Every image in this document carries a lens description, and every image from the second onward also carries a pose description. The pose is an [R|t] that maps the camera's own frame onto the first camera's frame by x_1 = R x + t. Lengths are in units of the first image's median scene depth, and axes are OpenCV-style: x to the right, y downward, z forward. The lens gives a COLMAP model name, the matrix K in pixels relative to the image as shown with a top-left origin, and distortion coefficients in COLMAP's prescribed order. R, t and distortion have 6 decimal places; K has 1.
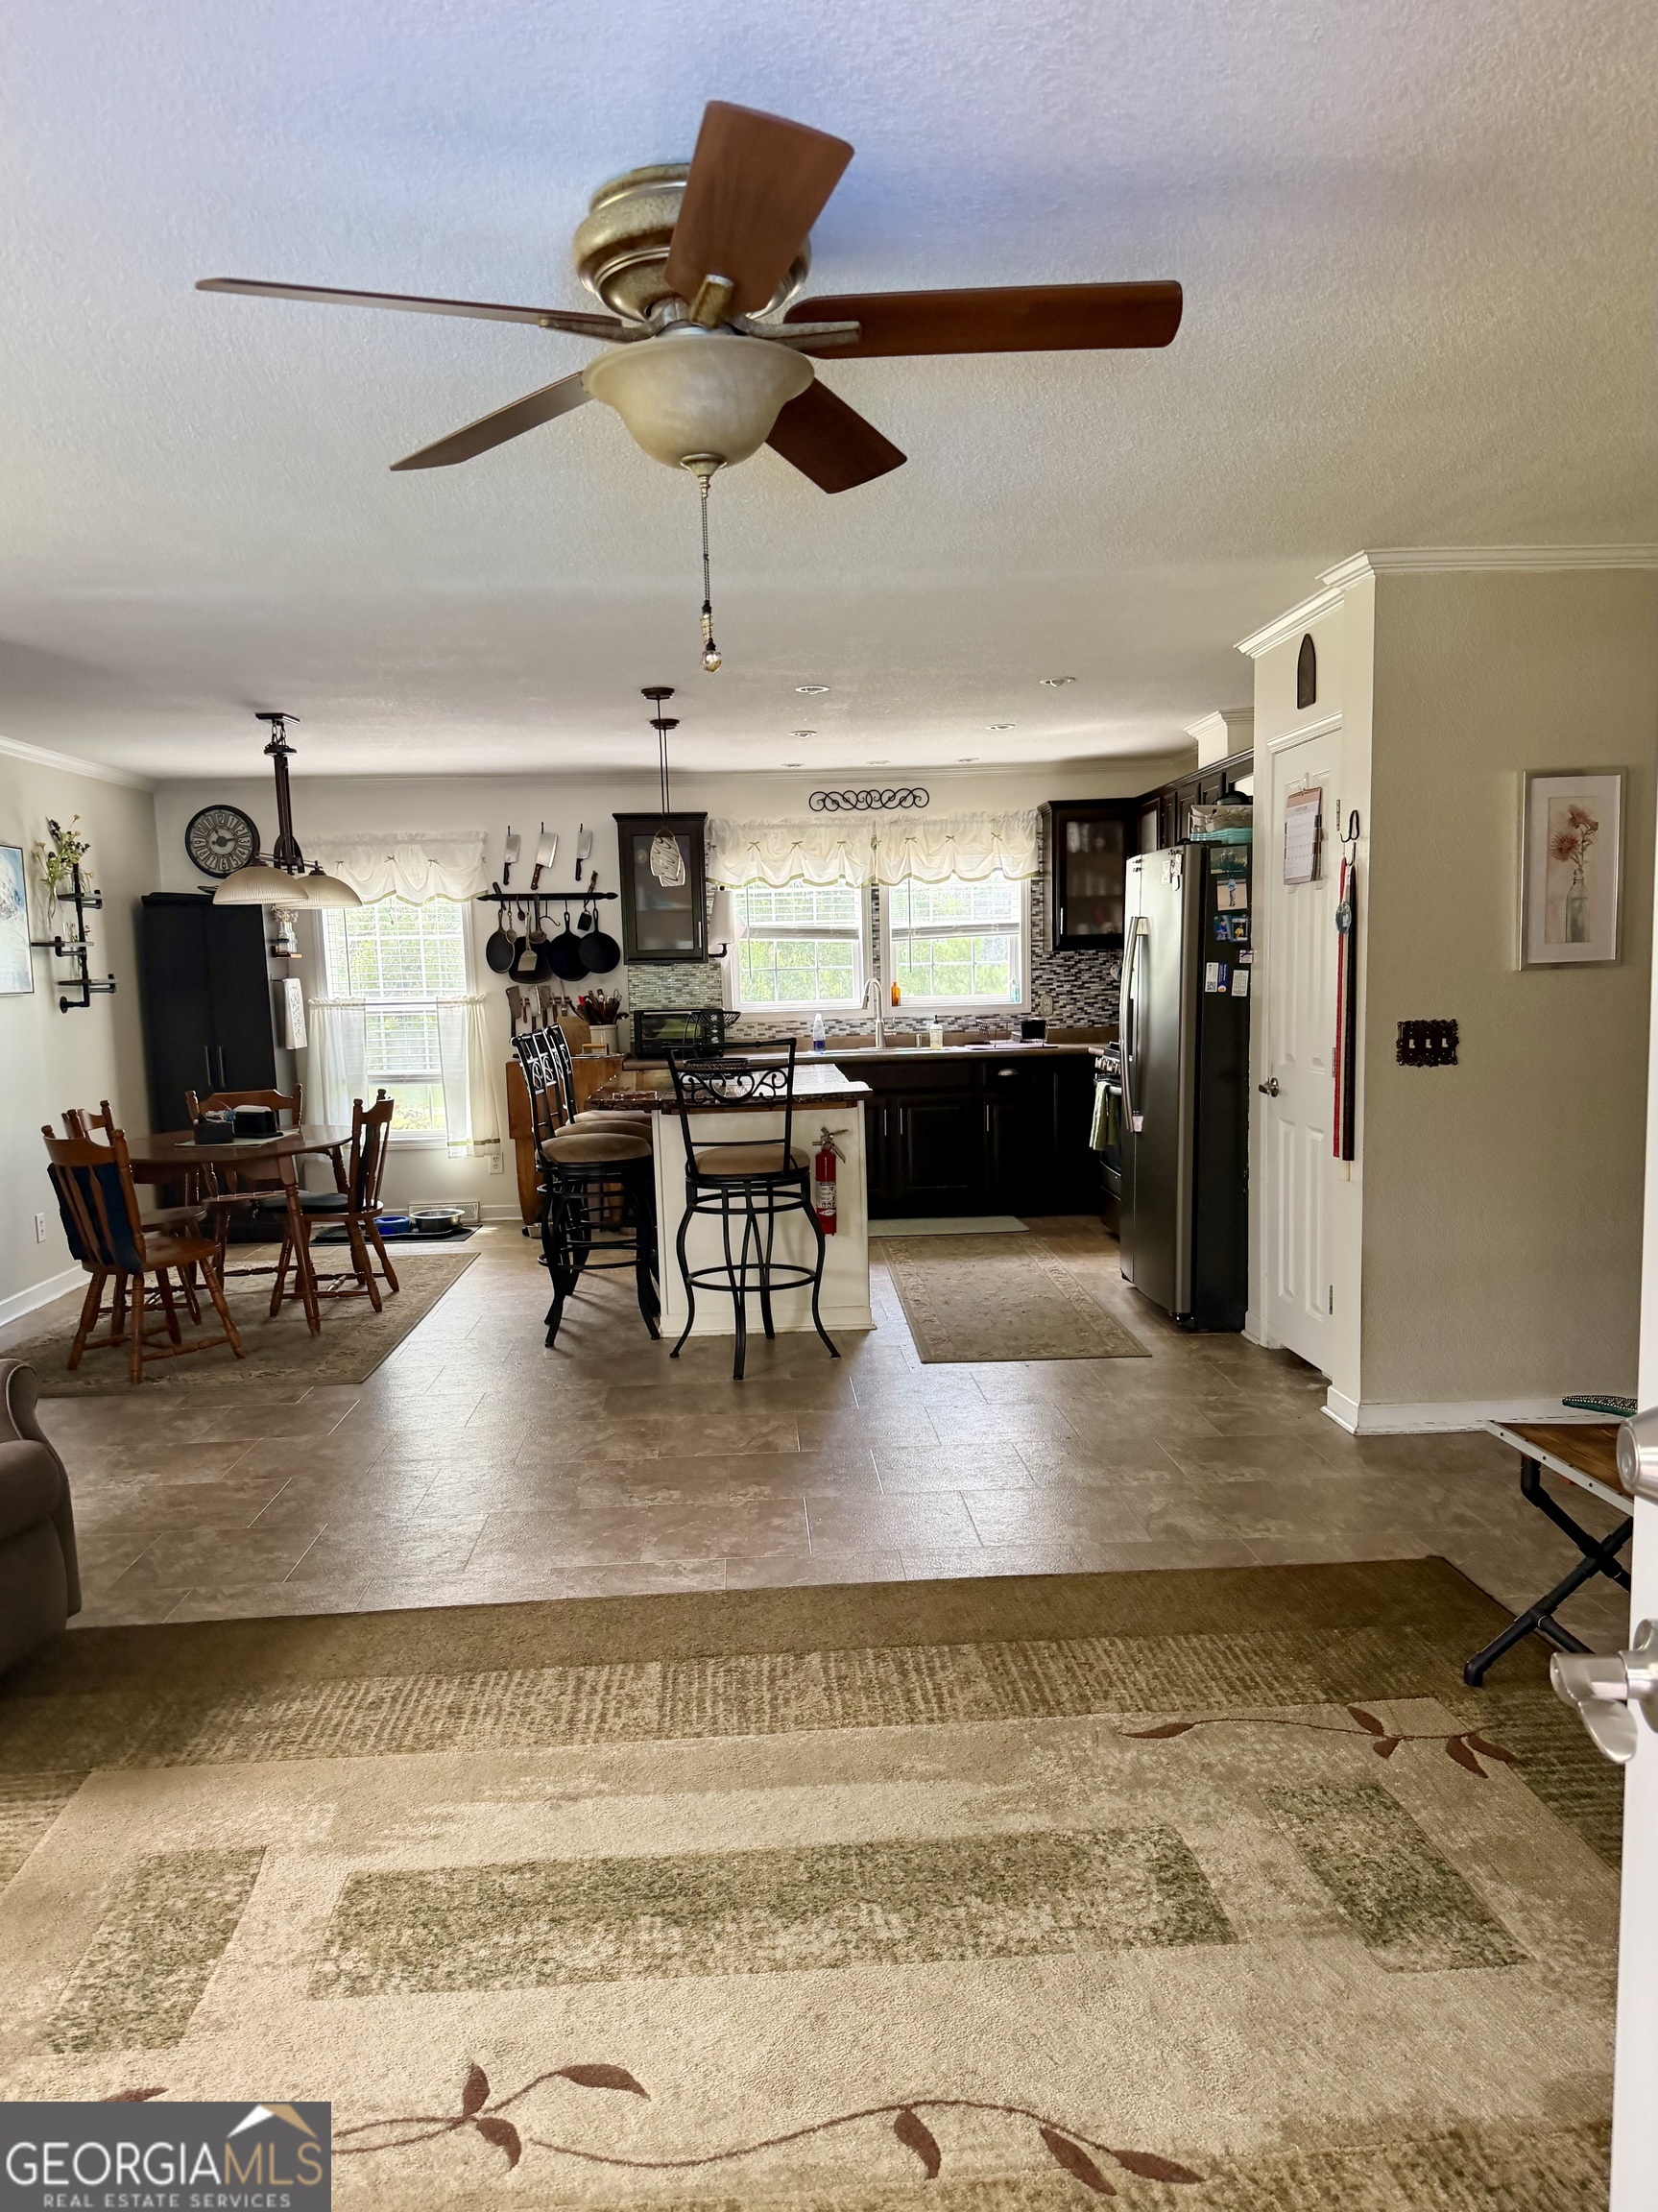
lens RADIAL K [[1512.1, 0, 827.6], [0, 1512.1, 1158.6], [0, 0, 1]] dist [0.103870, -0.131052]
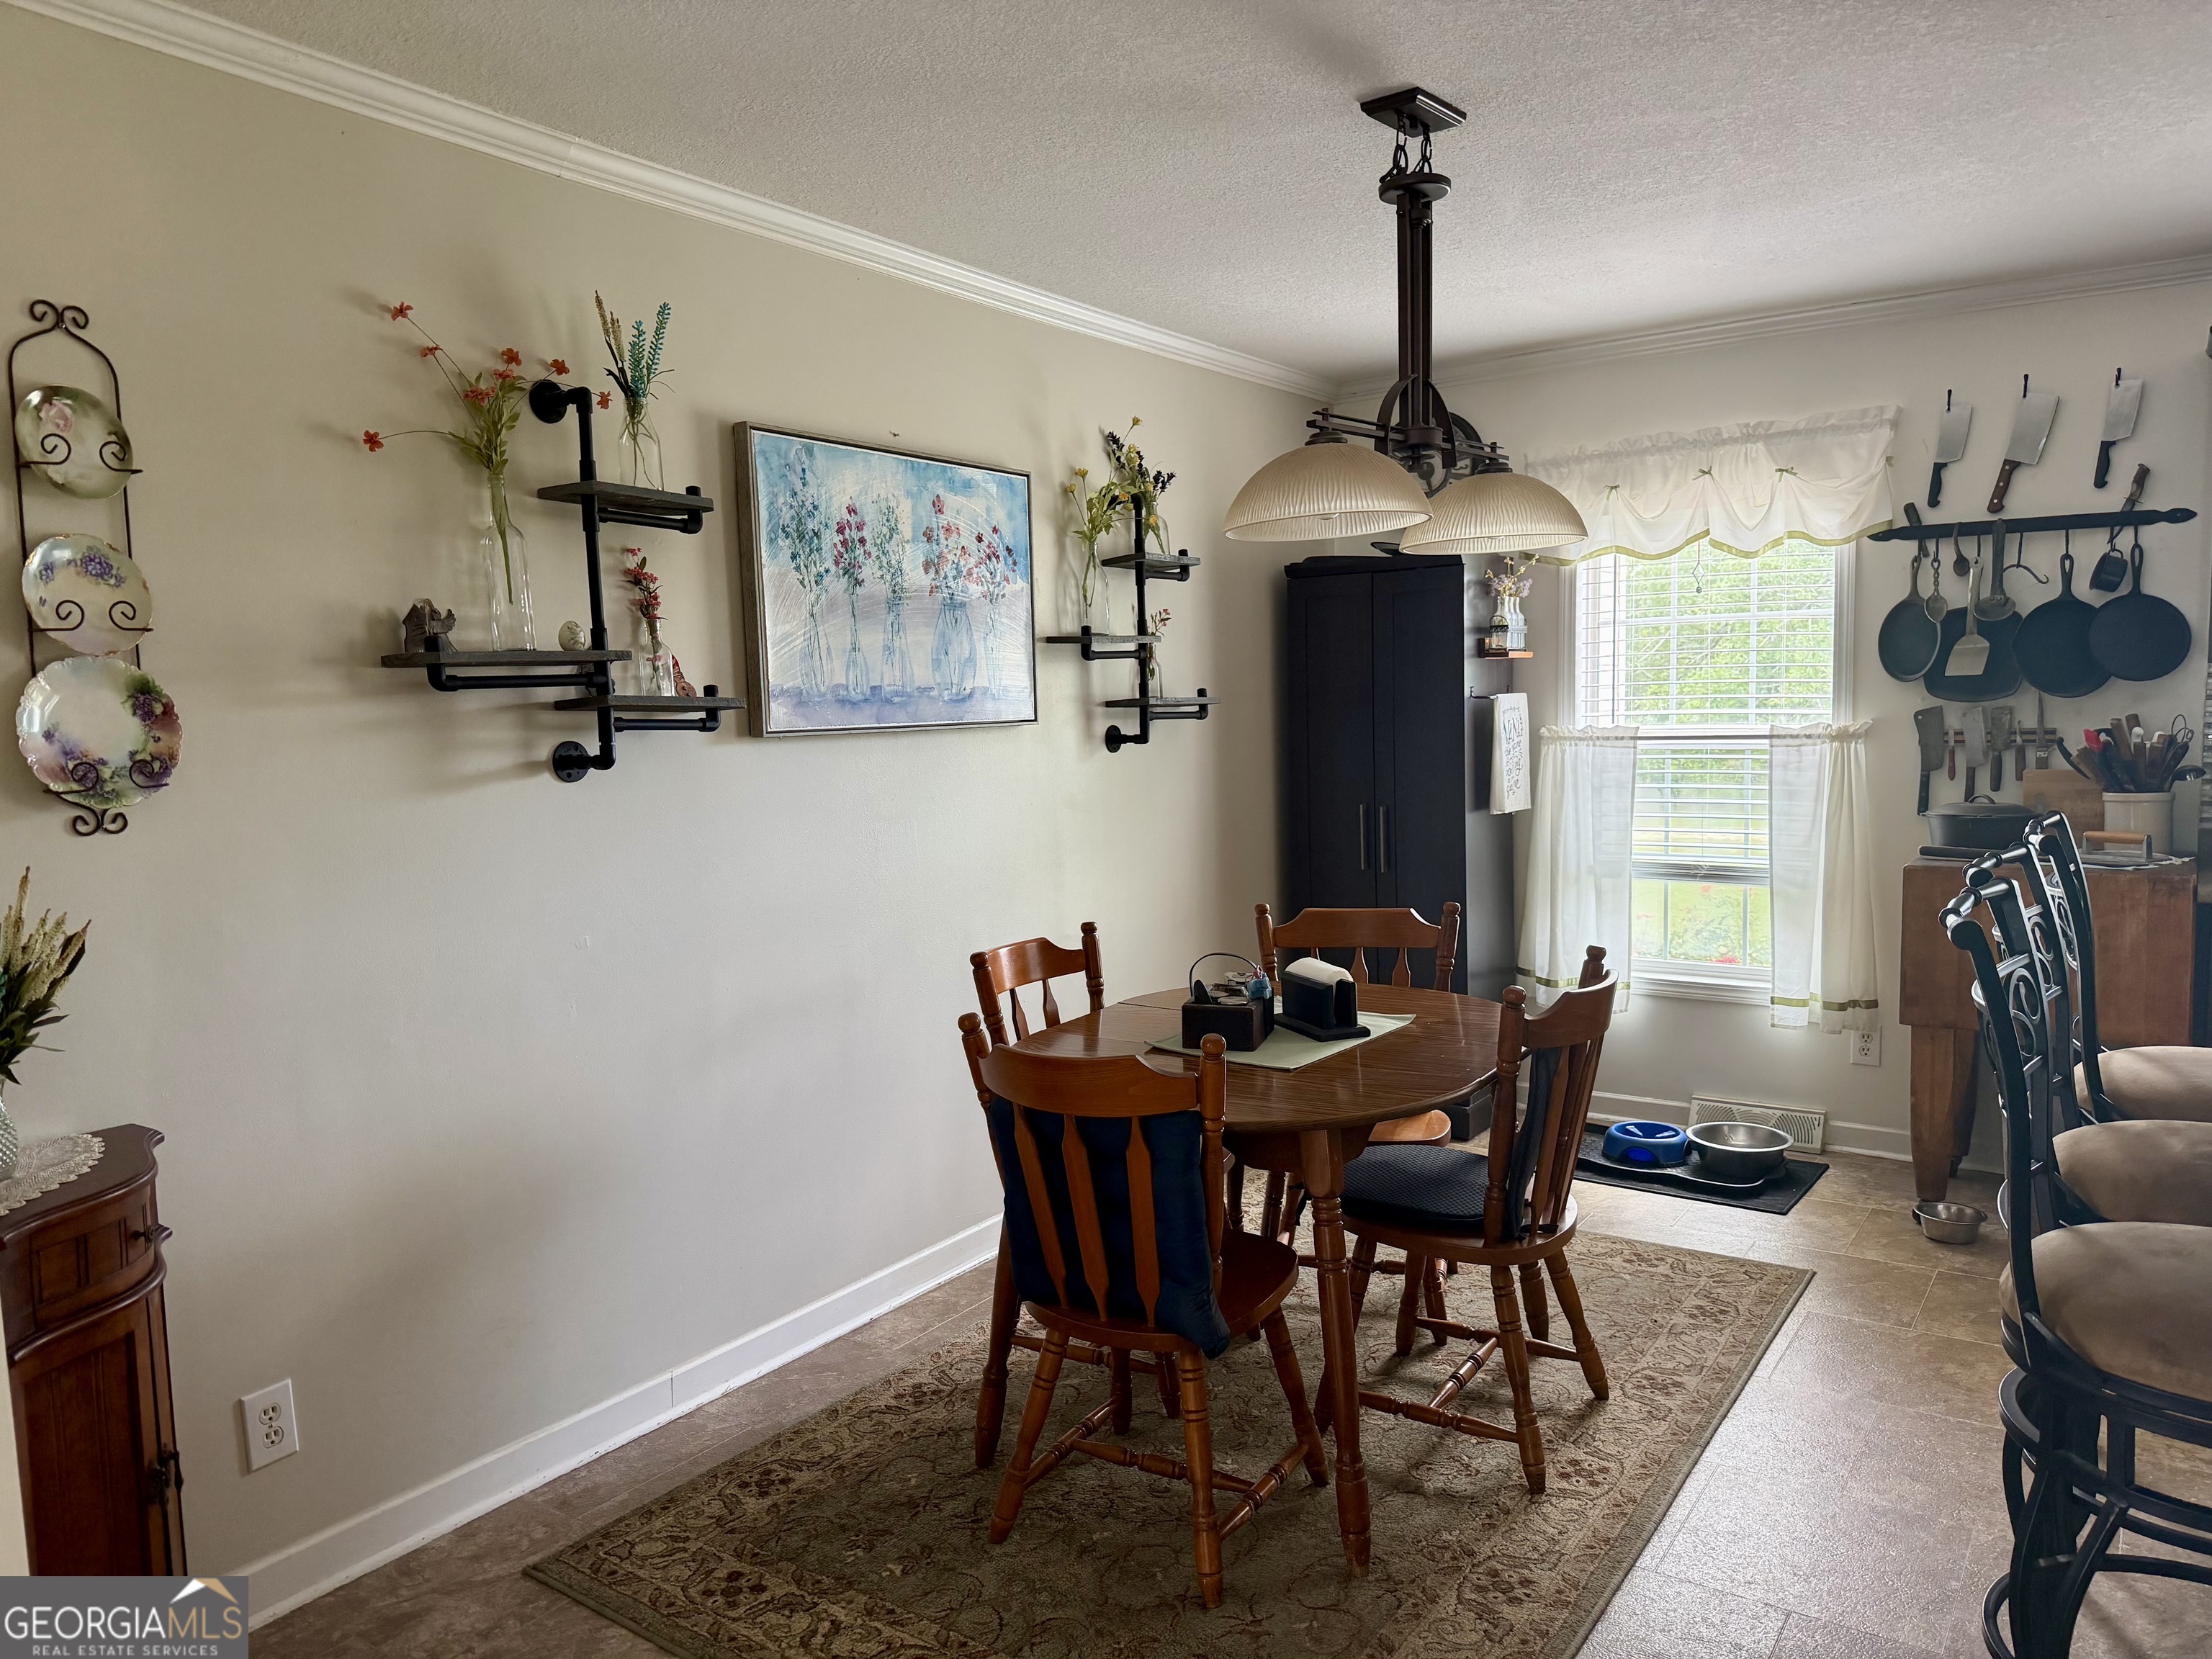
lens RADIAL K [[1512.1, 0, 1143.4], [0, 1512.1, 830.6], [0, 0, 1]] dist [0.103870, -0.131052]
pose [[0.786275, 0.062168, -0.614741, -0.096742], [-0.075487, 0.997138, 0.004289, -0.055610], [0.613248, 0.043033, 0.788717, 0.443295]]
